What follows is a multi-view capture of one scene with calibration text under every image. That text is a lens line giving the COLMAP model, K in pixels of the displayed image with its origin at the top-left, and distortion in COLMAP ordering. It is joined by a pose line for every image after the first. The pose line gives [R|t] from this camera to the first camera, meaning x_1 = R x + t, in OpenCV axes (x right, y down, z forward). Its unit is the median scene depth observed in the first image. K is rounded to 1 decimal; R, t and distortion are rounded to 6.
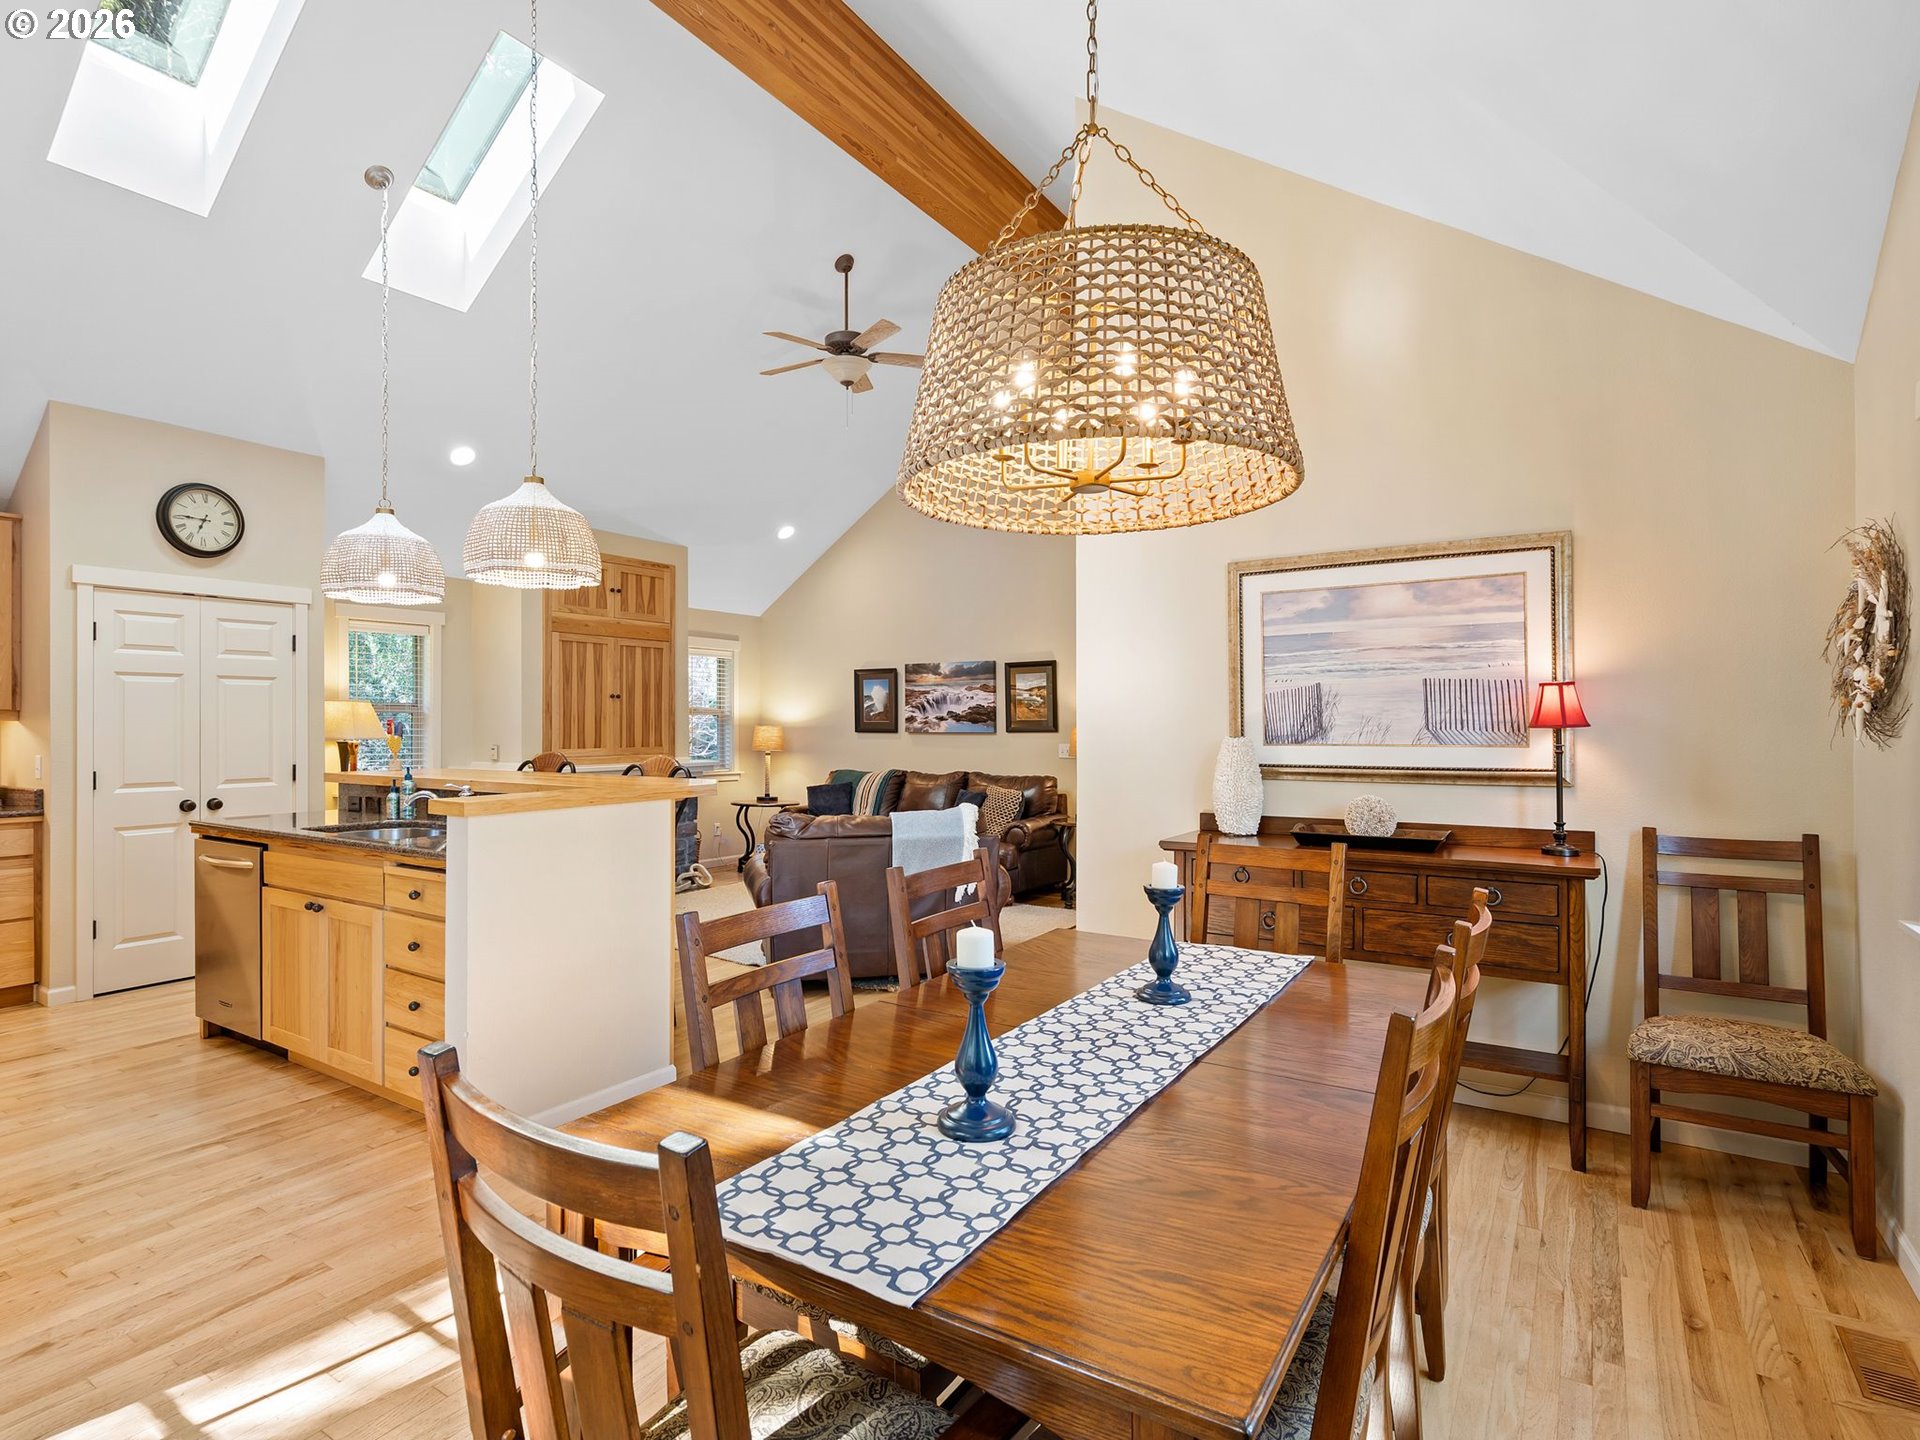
lens RADIAL K [[994.5, 0, 943.2], [0, 994.5, 719.5], [0, 0, 1]] dist [-0.006700, 0.002803]
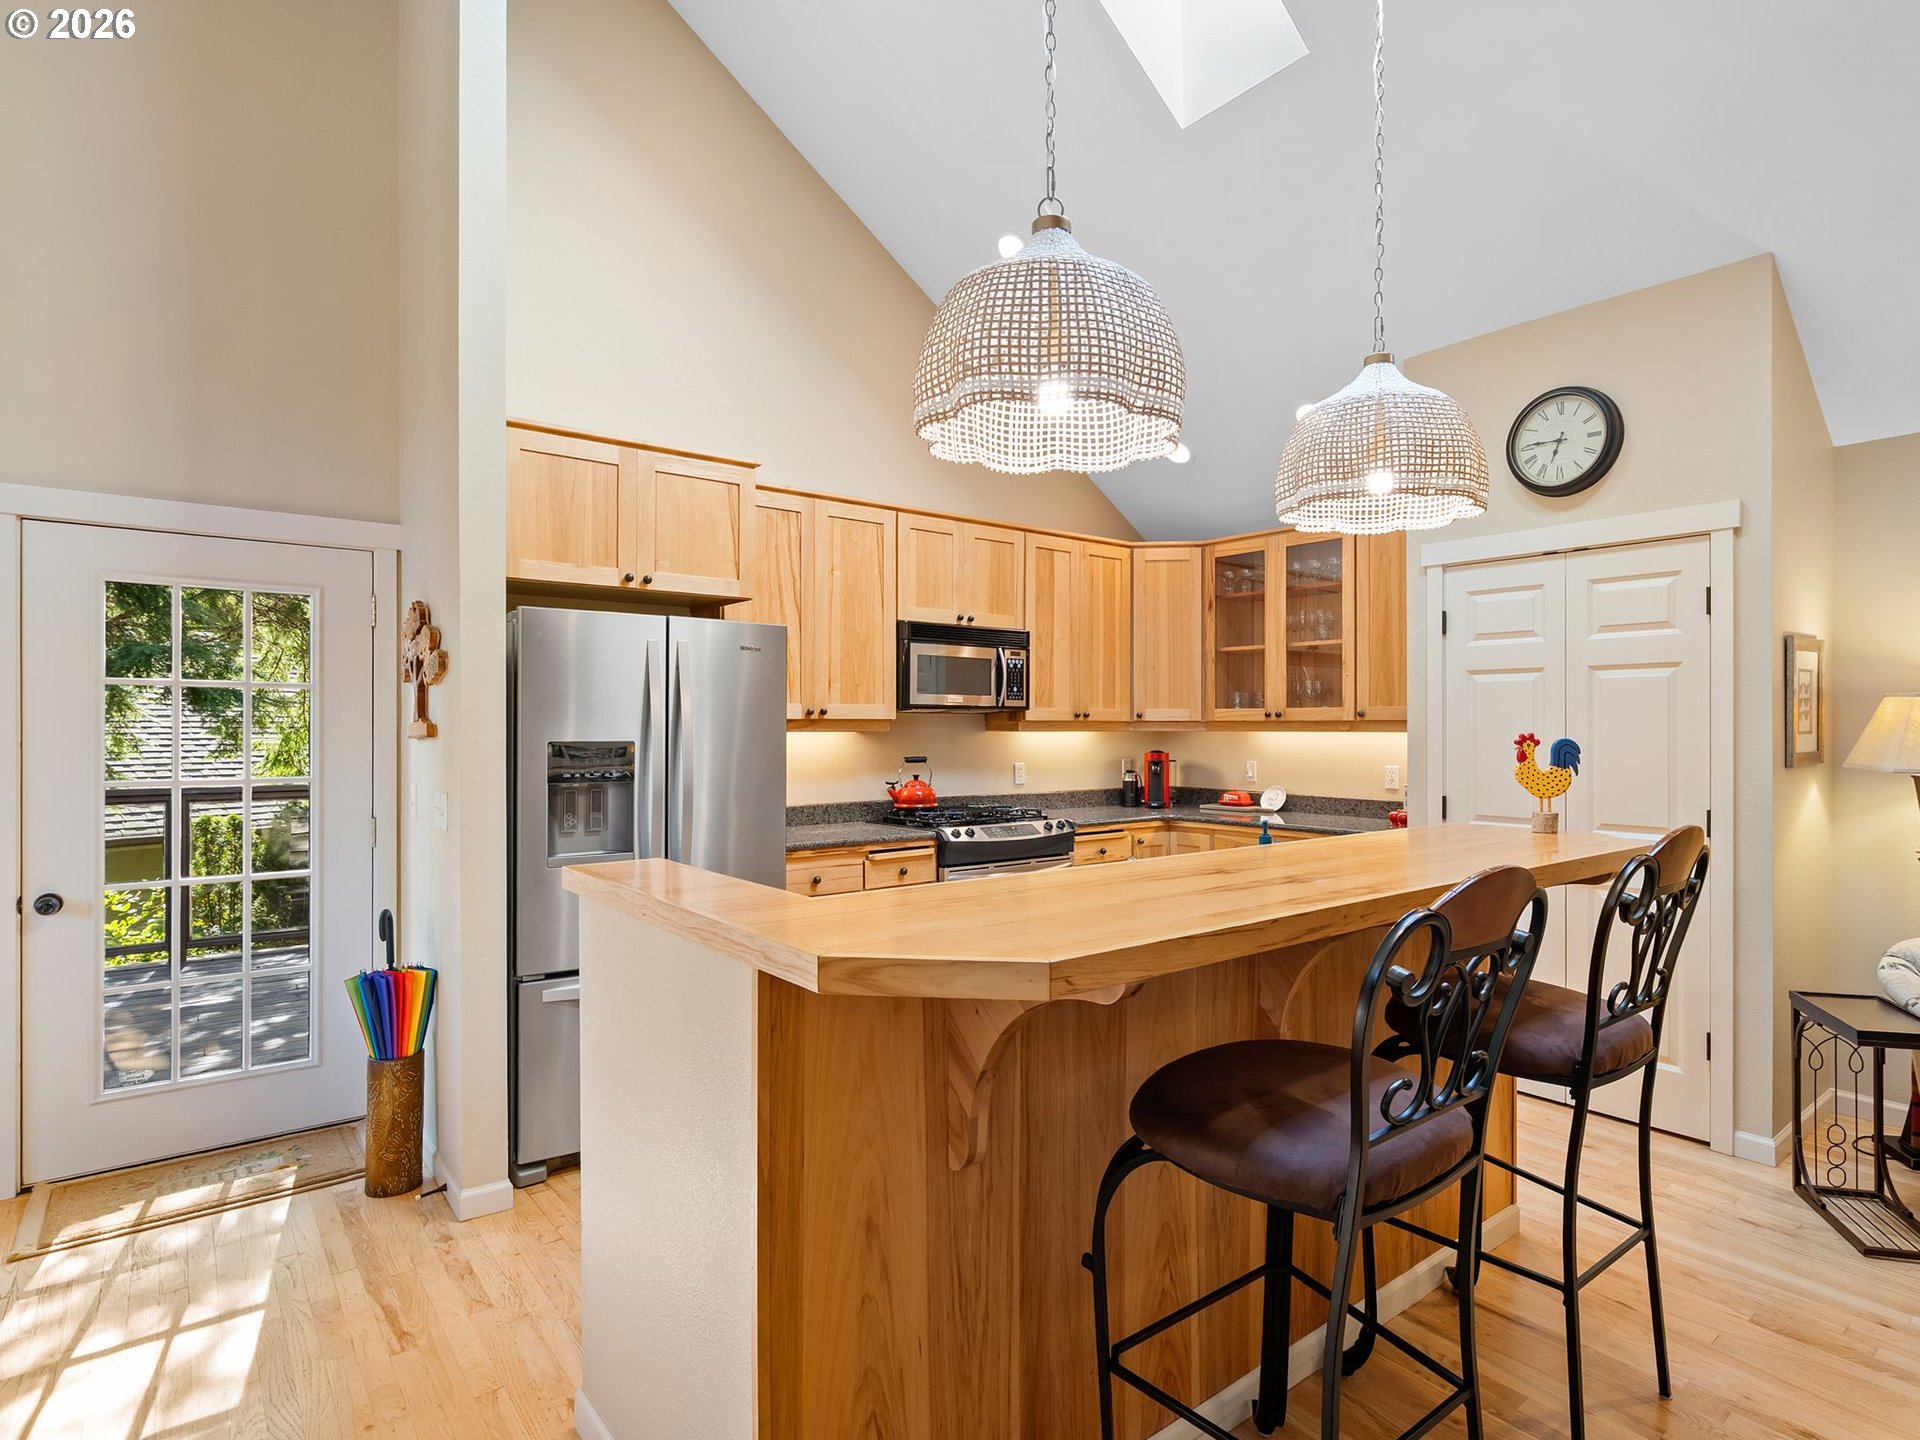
lens RADIAL K [[994.5, 0, 983.4], [0, 994.5, 726.9], [0, 0, 1]] dist [-0.006700, 0.002803]
pose [[-0.299926, 0.001900, -0.953961, 0.029380], [0.002981, 0.999995, 0.001055, -0.005478], [0.953958, -0.002527, -0.299930, 0.858772]]
